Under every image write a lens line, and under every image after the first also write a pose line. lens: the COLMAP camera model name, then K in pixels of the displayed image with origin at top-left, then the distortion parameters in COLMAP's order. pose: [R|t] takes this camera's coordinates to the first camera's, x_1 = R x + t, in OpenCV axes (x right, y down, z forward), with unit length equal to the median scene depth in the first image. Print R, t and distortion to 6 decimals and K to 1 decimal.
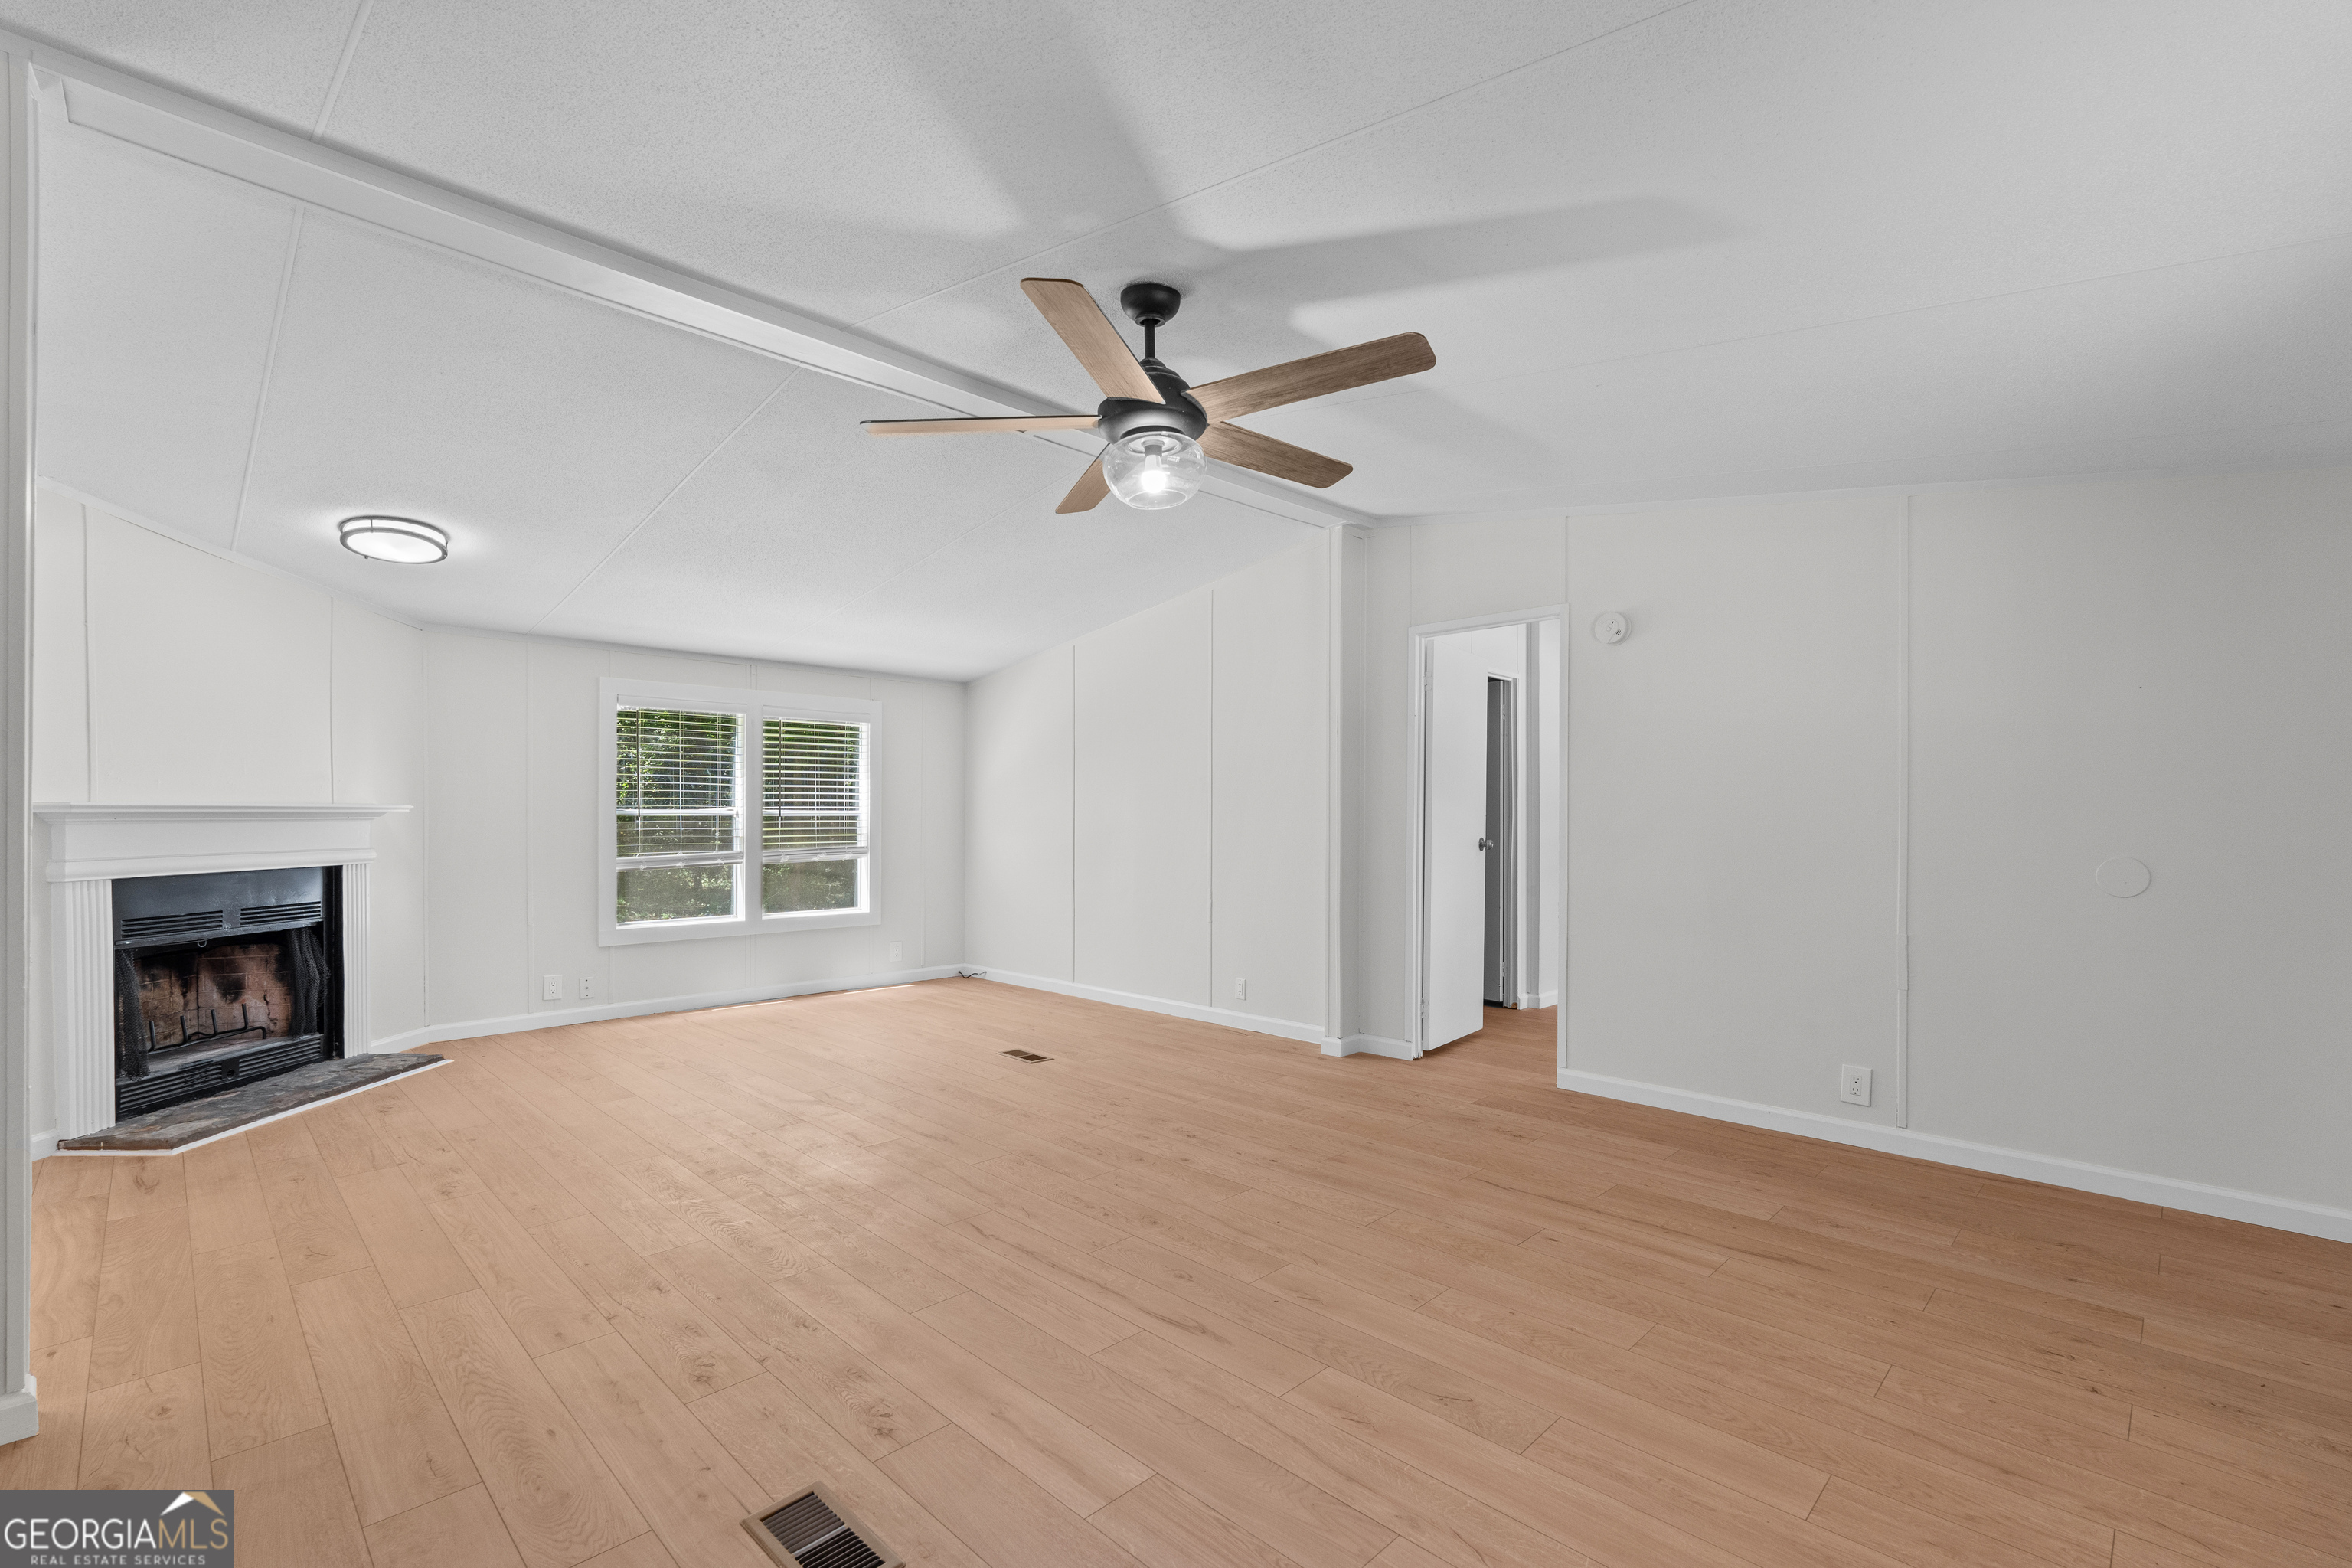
lens RADIAL K [[1031.3, 0, 1179.5], [0, 1031.3, 818.4], [0, 0, 1]] dist [-0.000726, -0.000819]
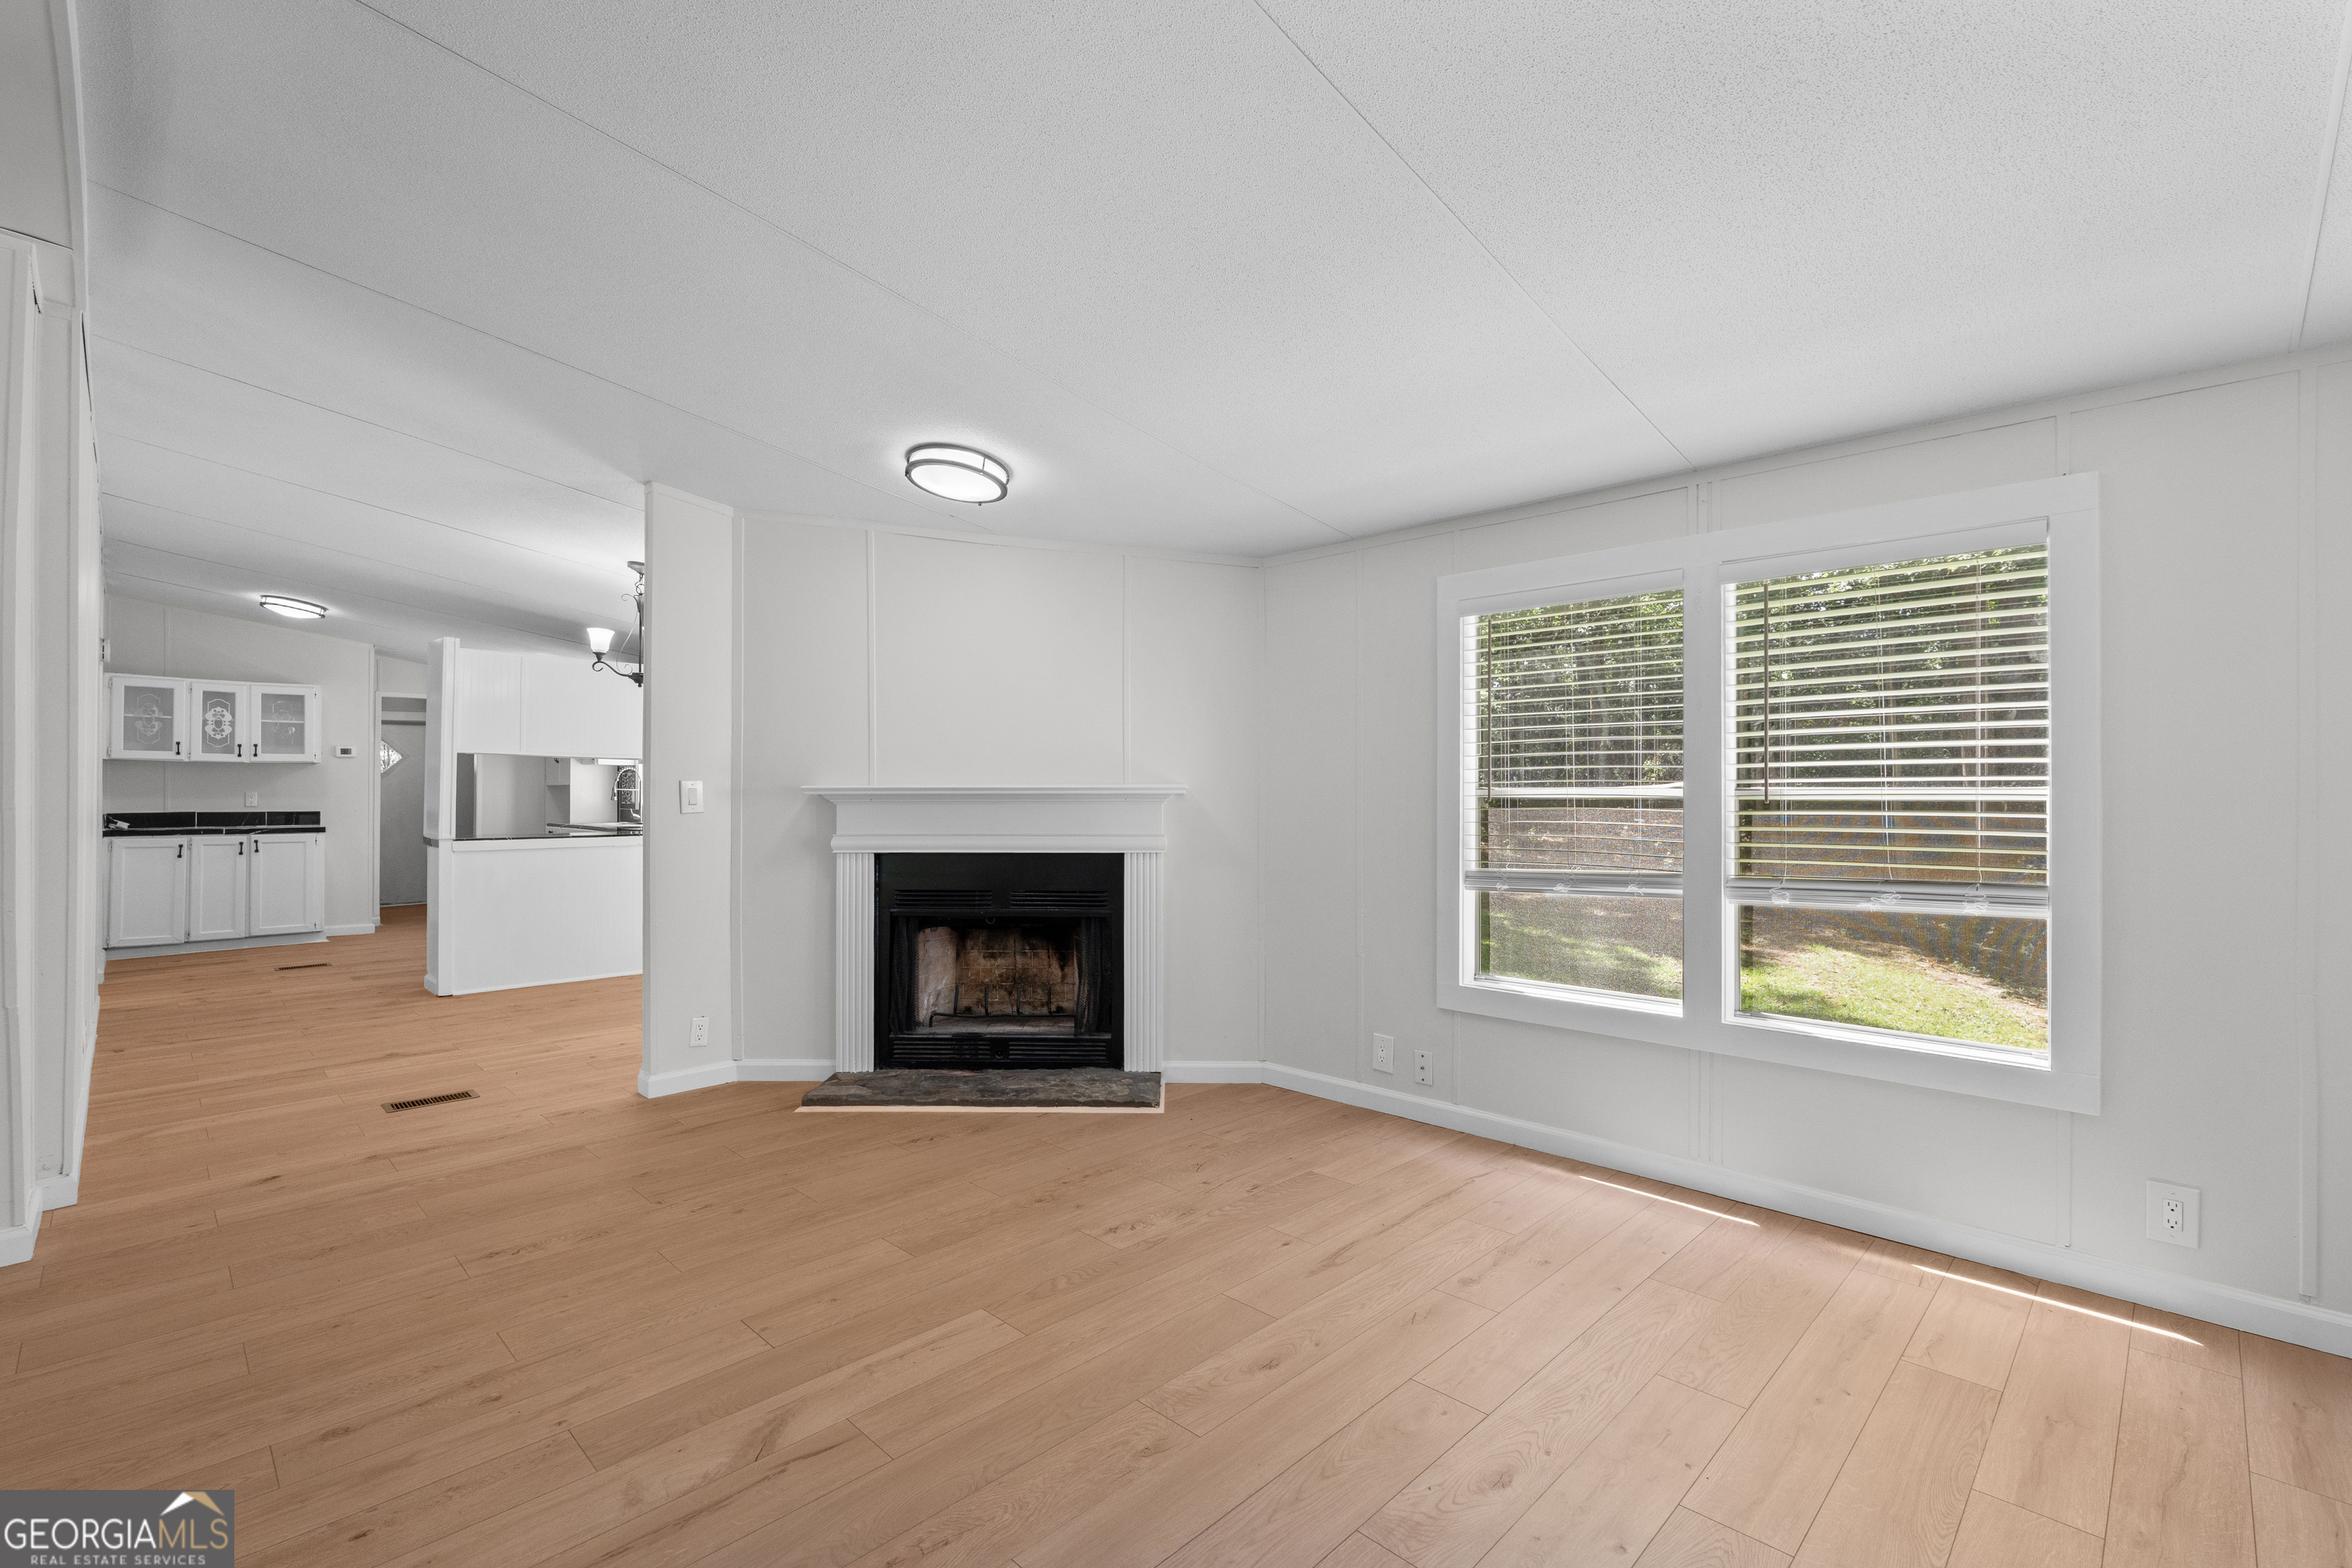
lens RADIAL K [[1032.2, 0, 1172.4], [0, 1032.2, 788.3], [0, 0, 1]] dist [-0.002029, -0.000087]
pose [[0.007920, -0.006576, -0.999947, 0.087209], [-0.004422, 0.999968, -0.006611, -0.005266], [0.999959, 0.004474, 0.007891, 1.117453]]
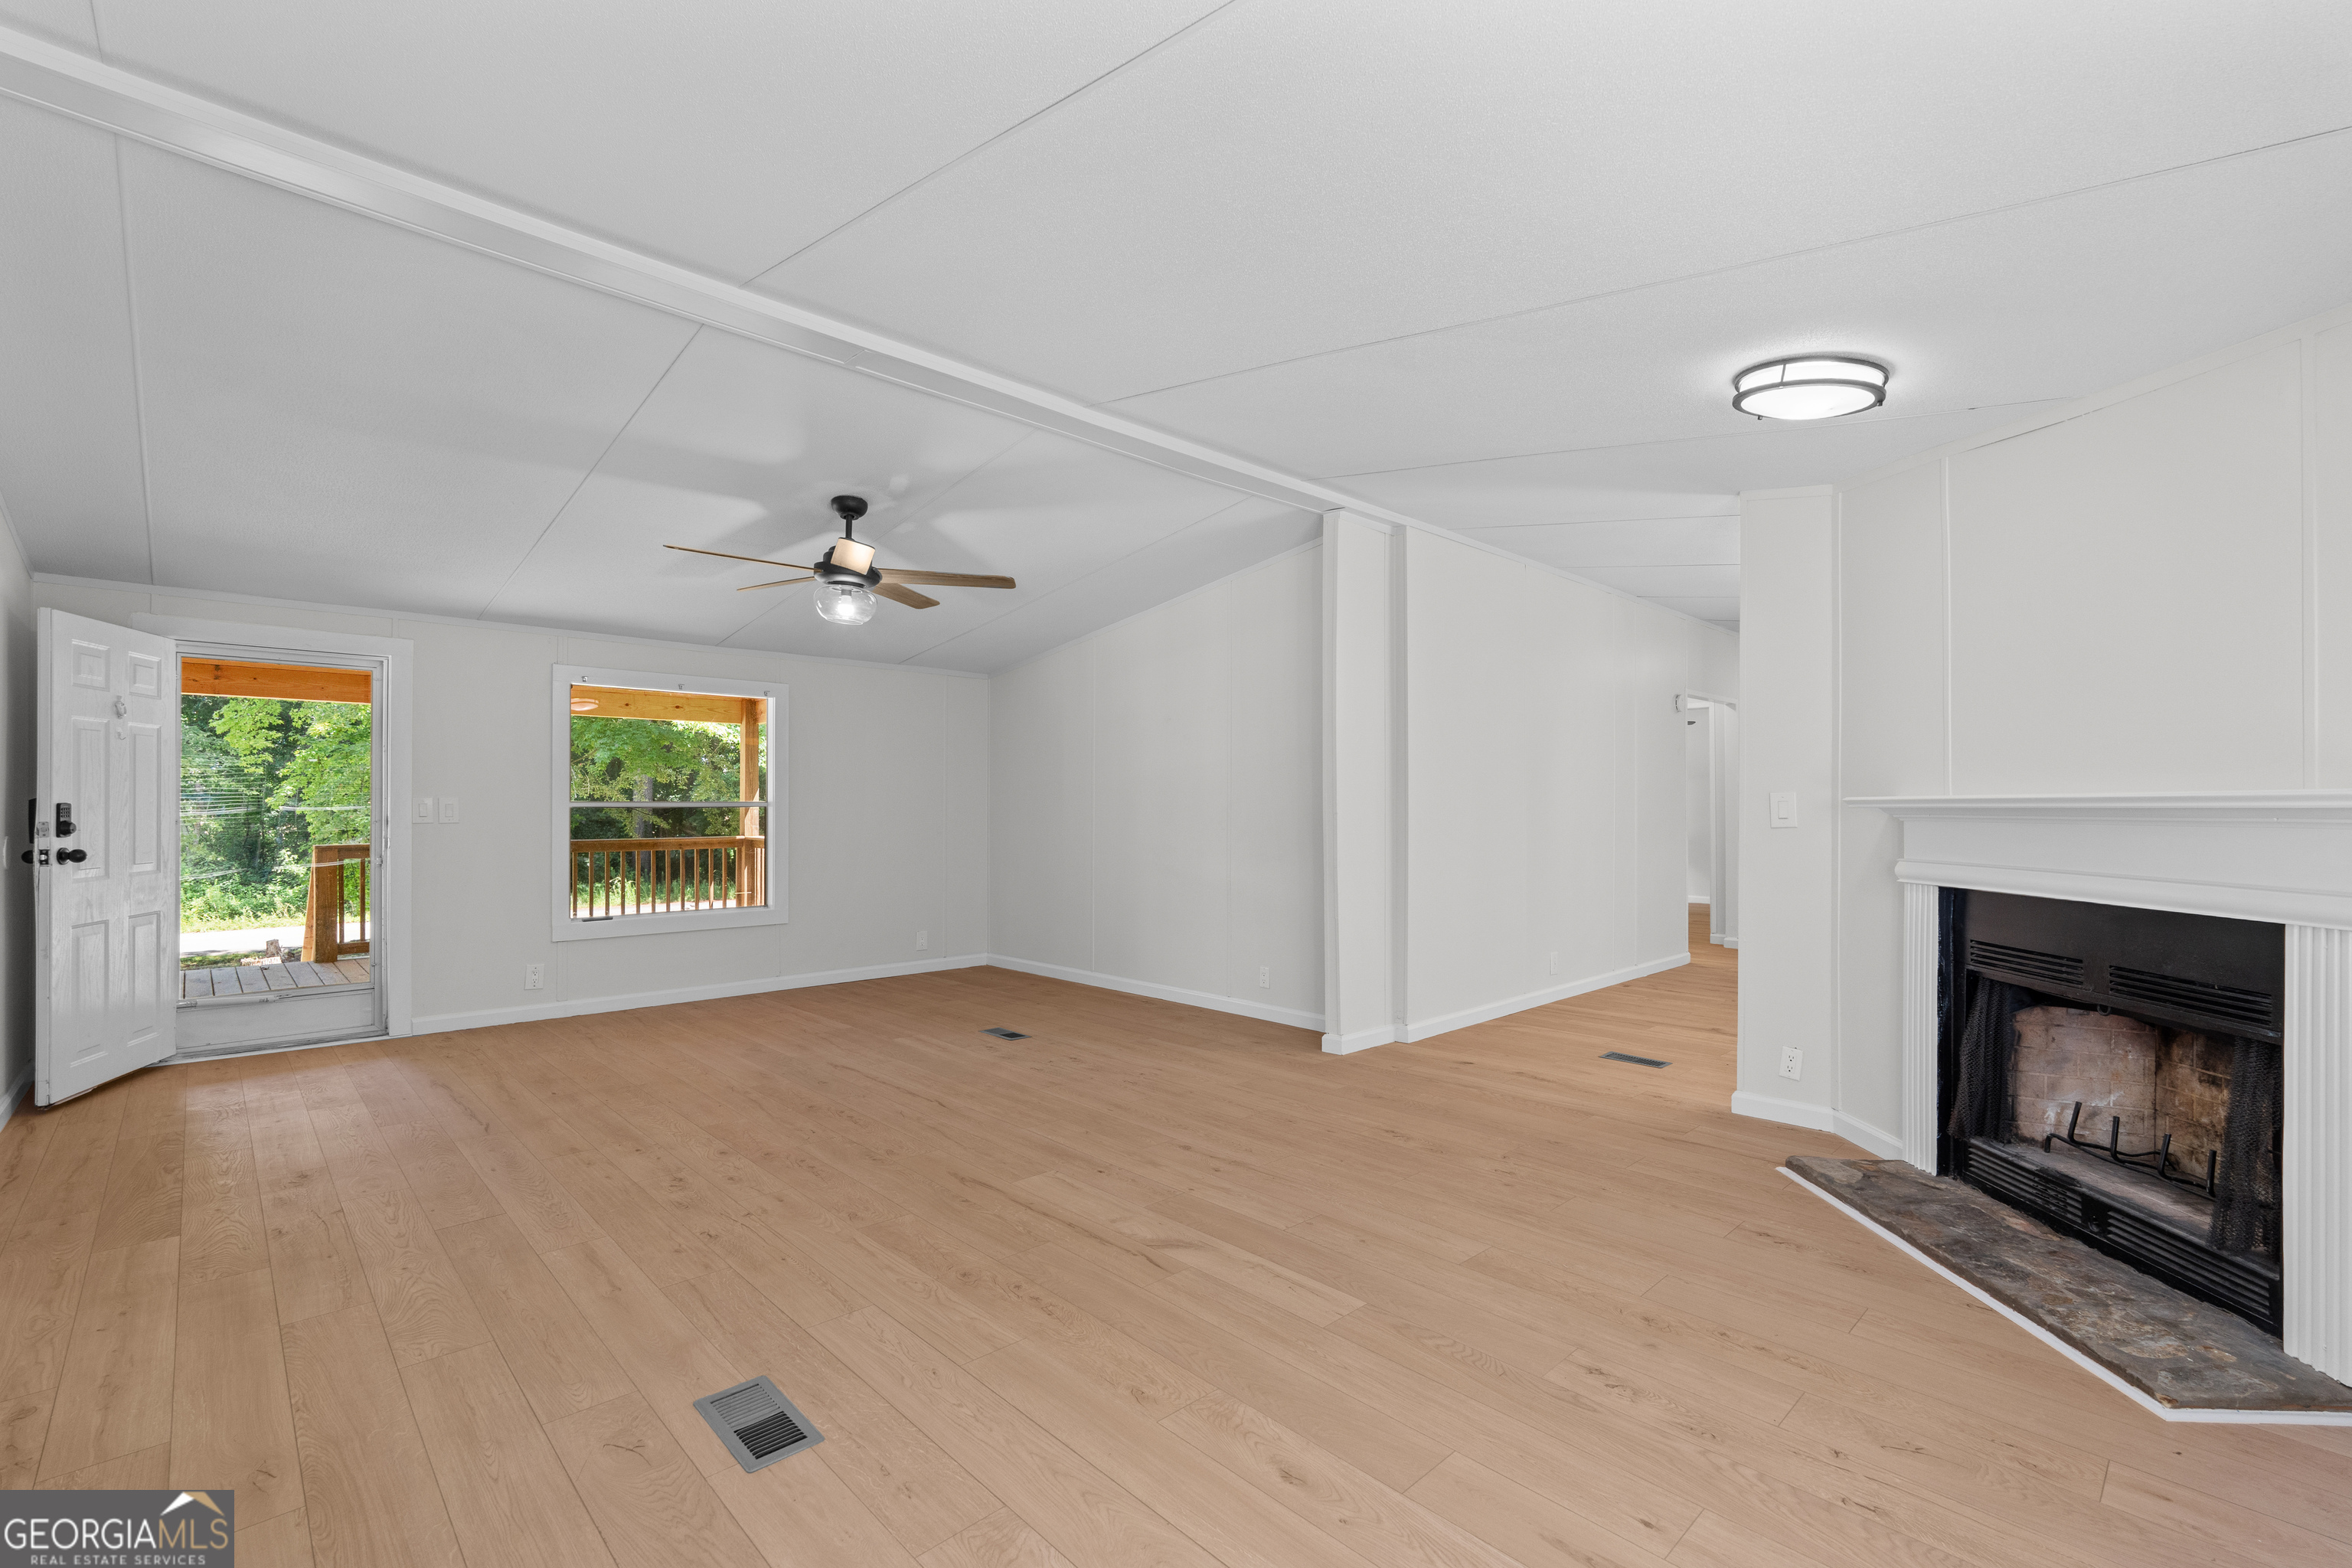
lens RADIAL K [[1028.0, 0, 1182.5], [0, 1028.0, 805.1], [0, 0, 1]] dist [-0.005448, 0.000053]
pose [[-0.999797, -0.004302, 0.019678, -0.361814], [-0.004244, 0.999986, 0.003010, -0.006918], [-0.019691, 0.002926, -0.999802, 1.576444]]
